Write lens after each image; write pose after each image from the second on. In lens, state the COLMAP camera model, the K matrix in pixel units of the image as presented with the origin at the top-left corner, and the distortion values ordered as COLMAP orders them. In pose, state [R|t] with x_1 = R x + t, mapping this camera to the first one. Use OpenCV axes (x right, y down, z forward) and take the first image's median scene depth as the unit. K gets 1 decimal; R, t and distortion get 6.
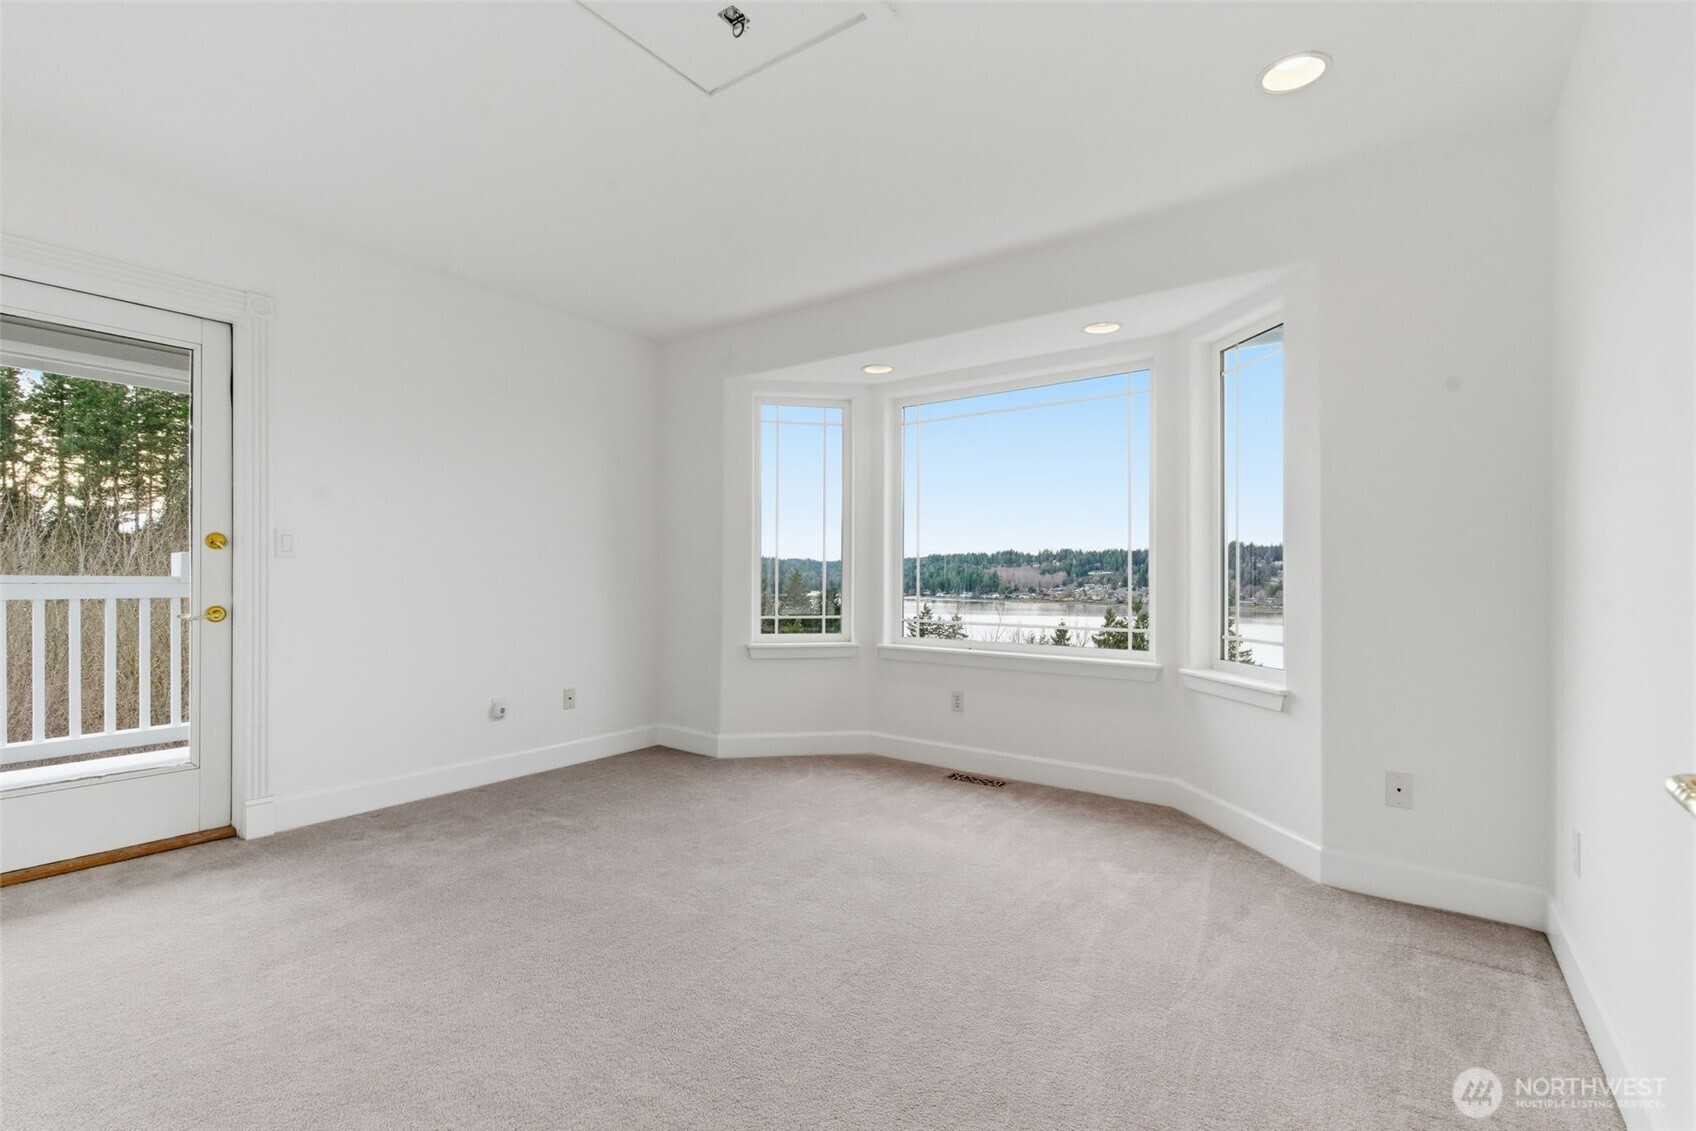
lens RADIAL K [[786.3, 0, 842.8], [0, 786.3, 568.1], [0, 0, 1]] dist [0.003602, -0.000846]
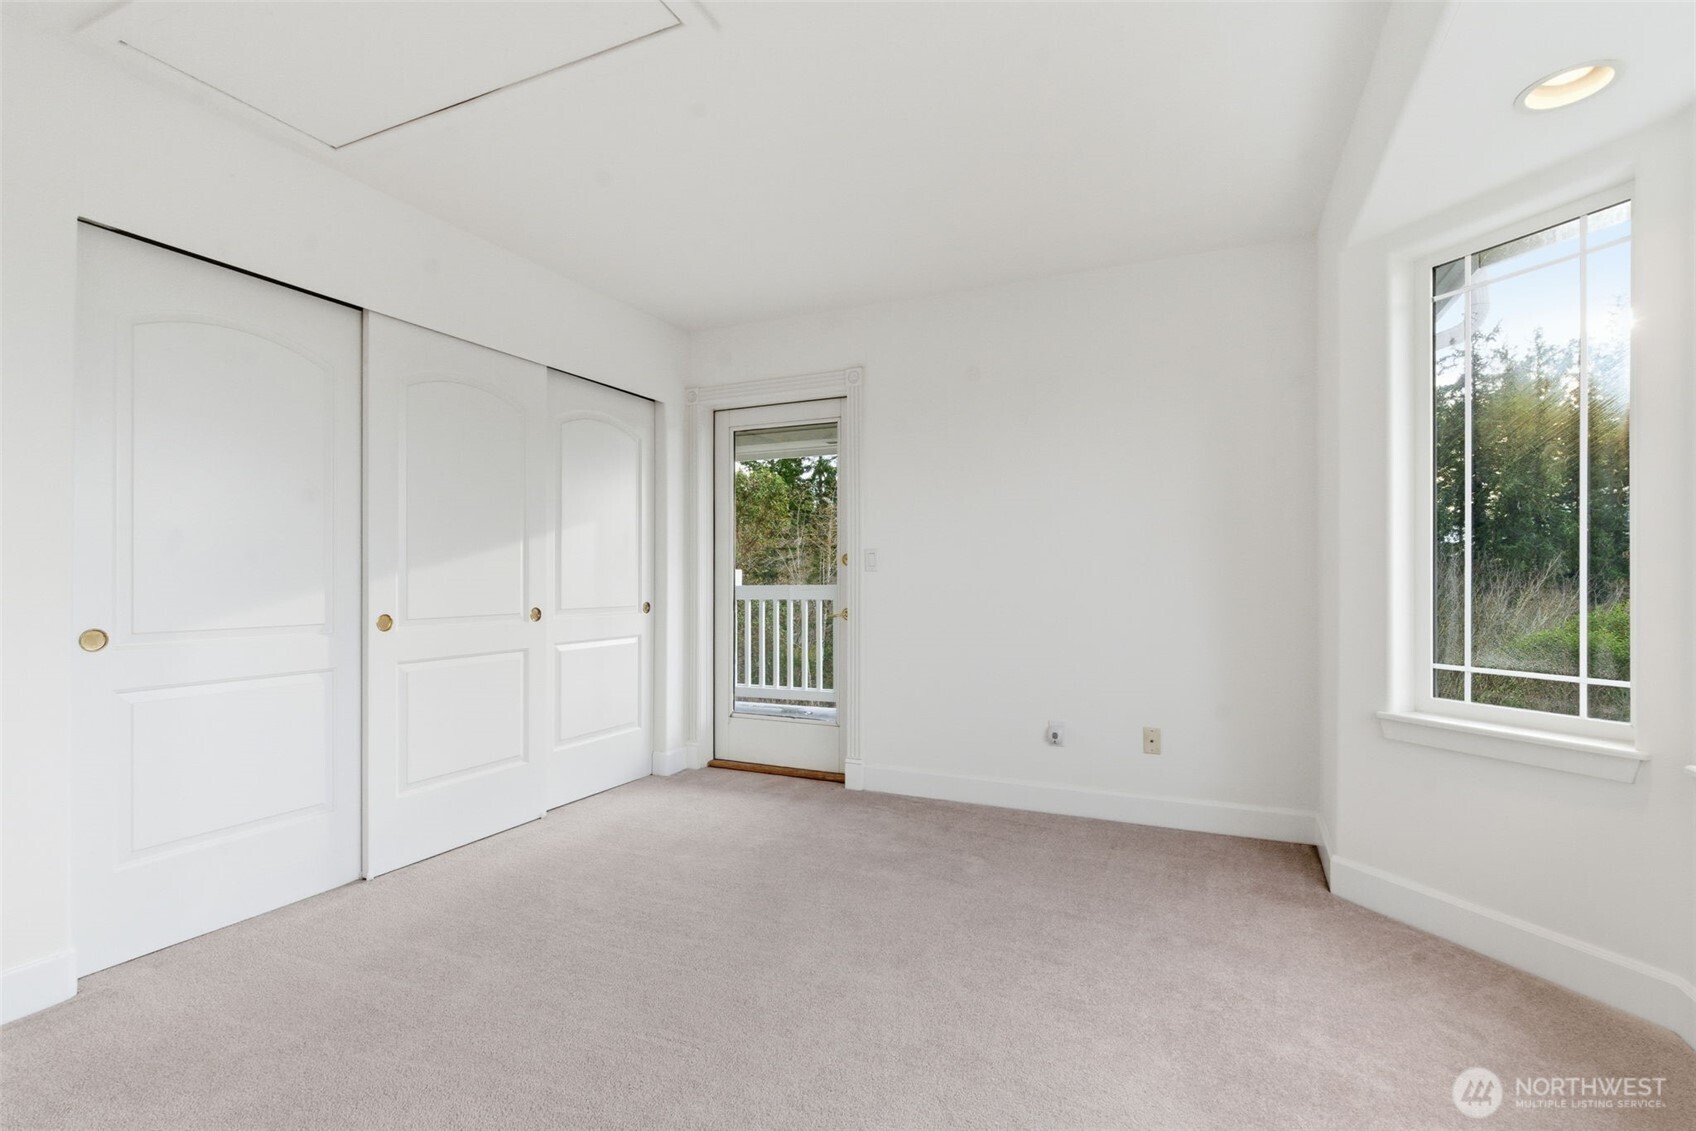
lens RADIAL K [[786.3, 0, 849.9], [0, 786.3, 579.0], [0, 0, 1]] dist [0.003602, -0.000846]
pose [[0.194129, -0.003574, -0.980970, 0.342203], [0.002622, 0.999992, -0.003125, 0.004290], [0.980973, -0.001965, 0.194136, 0.507617]]
